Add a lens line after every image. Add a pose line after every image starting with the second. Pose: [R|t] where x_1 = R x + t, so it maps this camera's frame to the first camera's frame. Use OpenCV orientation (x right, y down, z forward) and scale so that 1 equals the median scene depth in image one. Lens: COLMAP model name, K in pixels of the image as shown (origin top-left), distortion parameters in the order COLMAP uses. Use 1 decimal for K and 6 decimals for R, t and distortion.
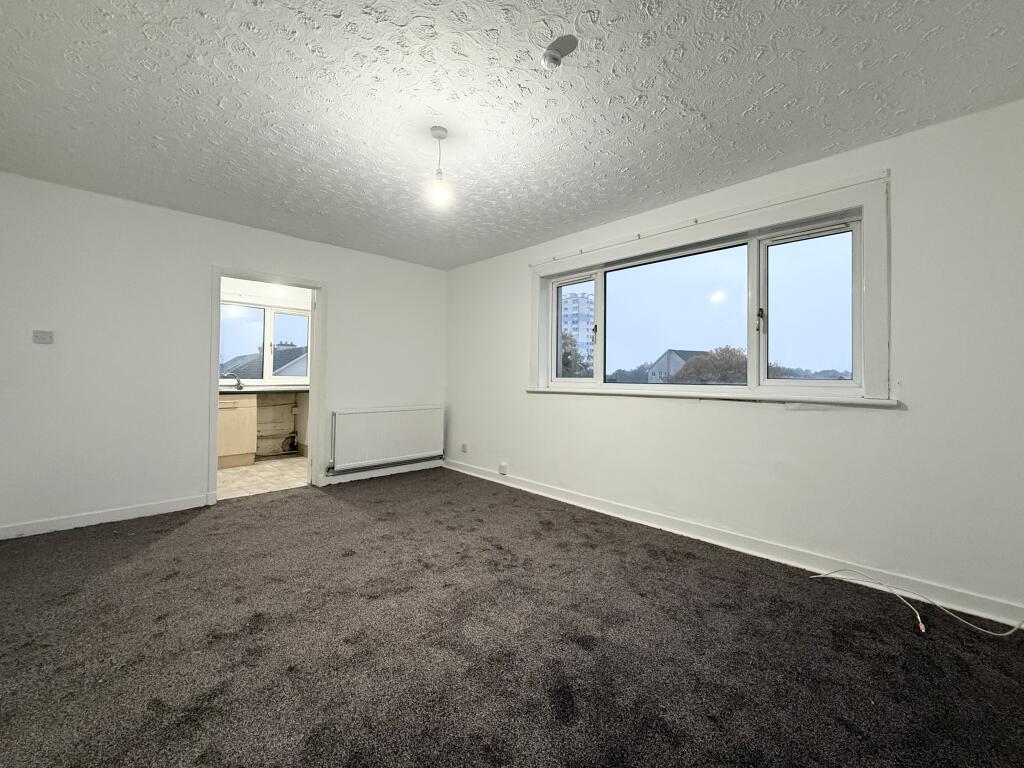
lens RADIAL K [[421.5, 0, 512.3], [0, 421.5, 371.9], [0, 0, 1]] dist [-0.000256, 0.000088]
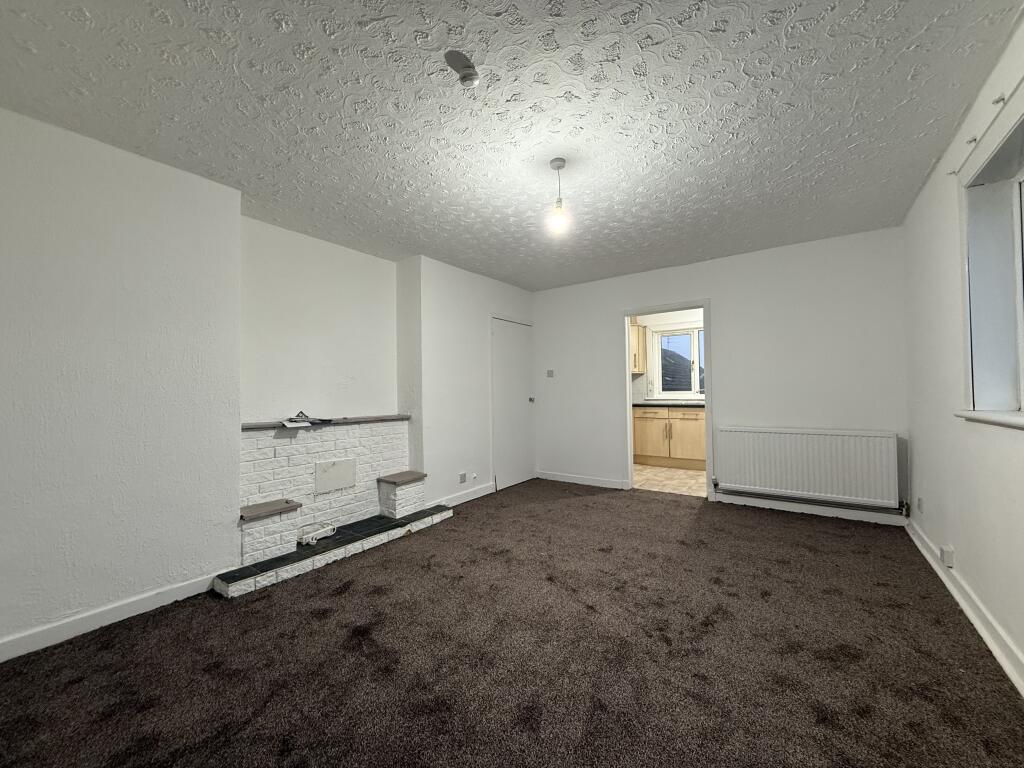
lens RADIAL K [[403.6, 0, 518.2], [0, 403.6, 386.9], [0, 0, 1]] dist [-0.000379, 0.000001]
pose [[0.183206, -0.022541, -0.982816, 0.568946], [0.028936, 0.999428, -0.017528, 0.002902], [0.982649, -0.025228, 0.183753, 0.509392]]
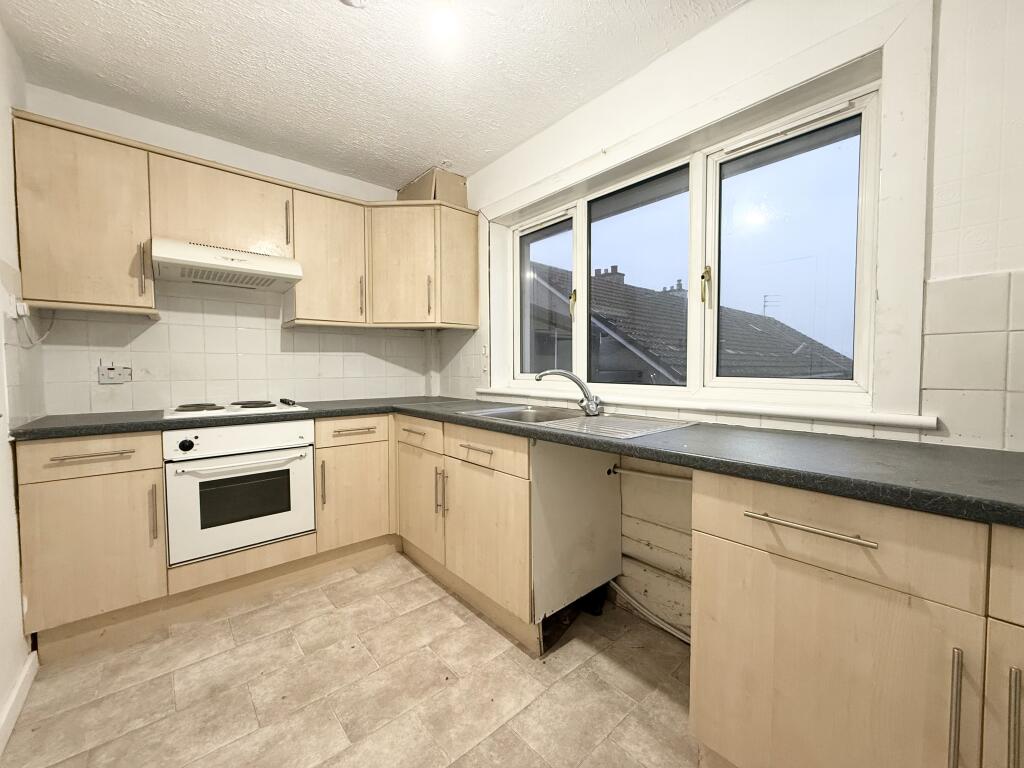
lens RADIAL K [[412.8, 0, 515.1], [0, 412.8, 382.3], [0, 0, 1]] dist [0.000701, 0.000123]
pose [[-0.039783, 0.031827, -0.998701, -0.513946], [0.011791, 0.999438, 0.031381, 0.003074], [0.999139, -0.010527, -0.040136, 1.690008]]
